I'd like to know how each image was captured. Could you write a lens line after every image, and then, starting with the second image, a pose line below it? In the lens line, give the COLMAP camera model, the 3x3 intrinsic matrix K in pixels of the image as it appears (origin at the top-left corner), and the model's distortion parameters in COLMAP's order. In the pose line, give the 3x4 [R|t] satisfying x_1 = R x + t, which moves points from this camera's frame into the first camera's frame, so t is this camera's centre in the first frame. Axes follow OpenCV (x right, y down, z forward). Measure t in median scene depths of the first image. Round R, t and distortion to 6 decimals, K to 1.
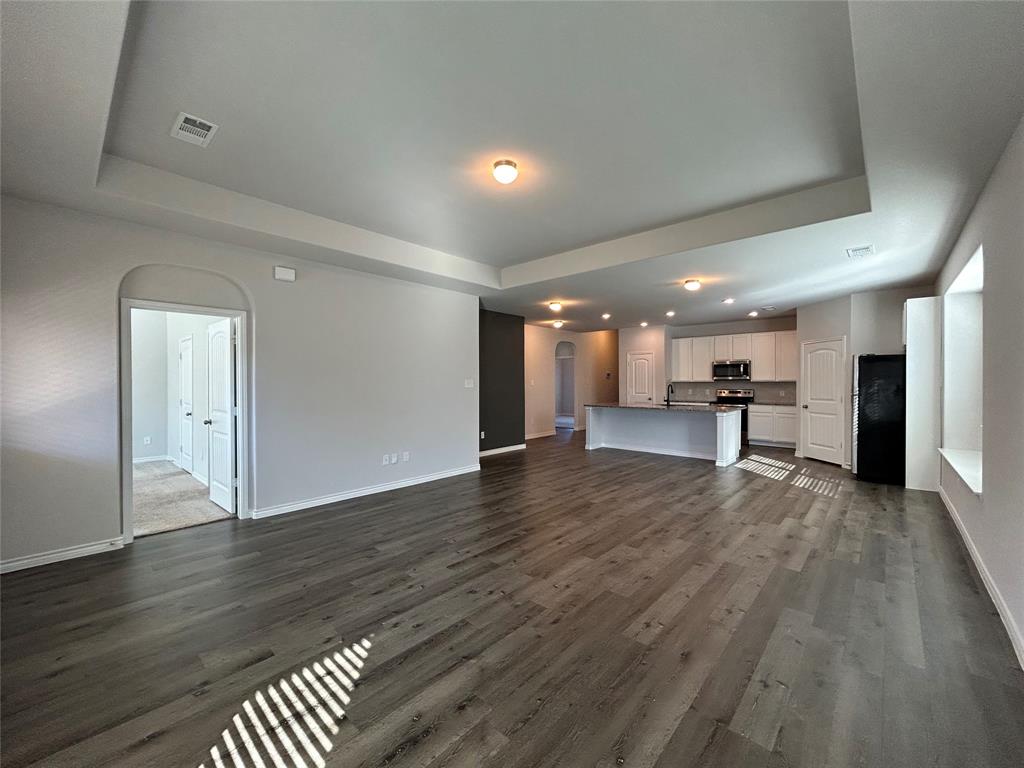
lens RADIAL K [[413.9, 0, 510.6], [0, 413.9, 382.3], [0, 0, 1]] dist [0.003392, -0.001013]
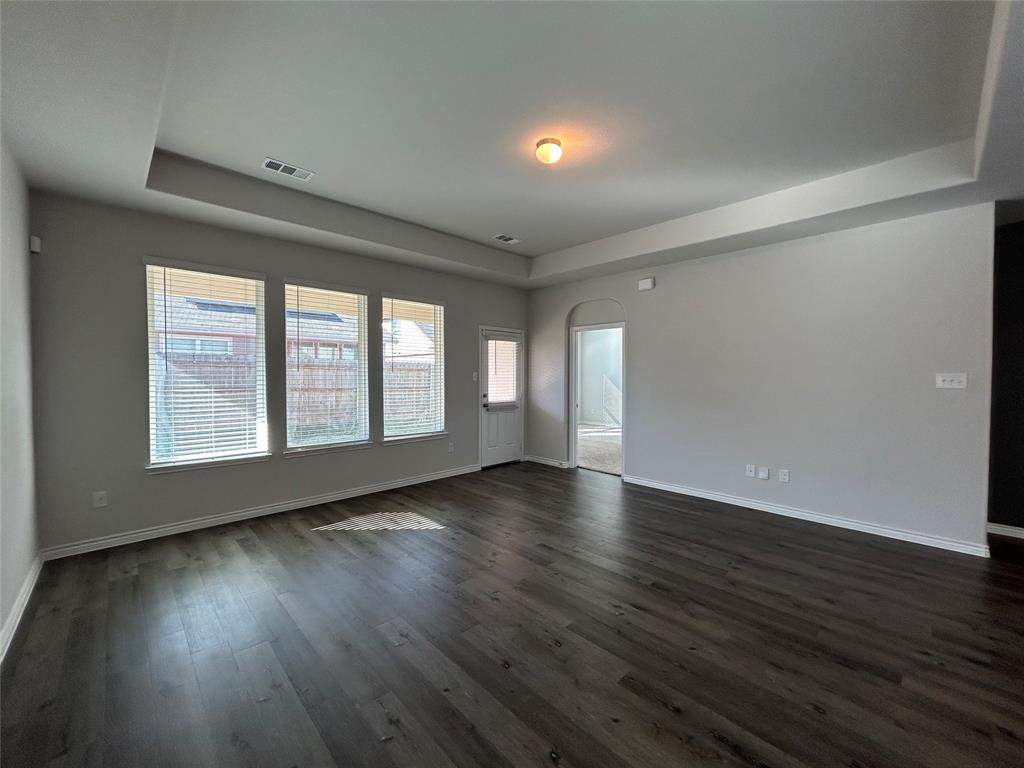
lens RADIAL K [[413.9, 0, 511.5], [0, 413.9, 382.8], [0, 0, 1]] dist [0.003392, -0.001013]
pose [[-0.067475, 0.019568, -0.997529, 0.687409], [-0.004786, 0.999790, 0.019936, -0.002683], [0.997710, 0.006120, -0.067367, 0.723997]]
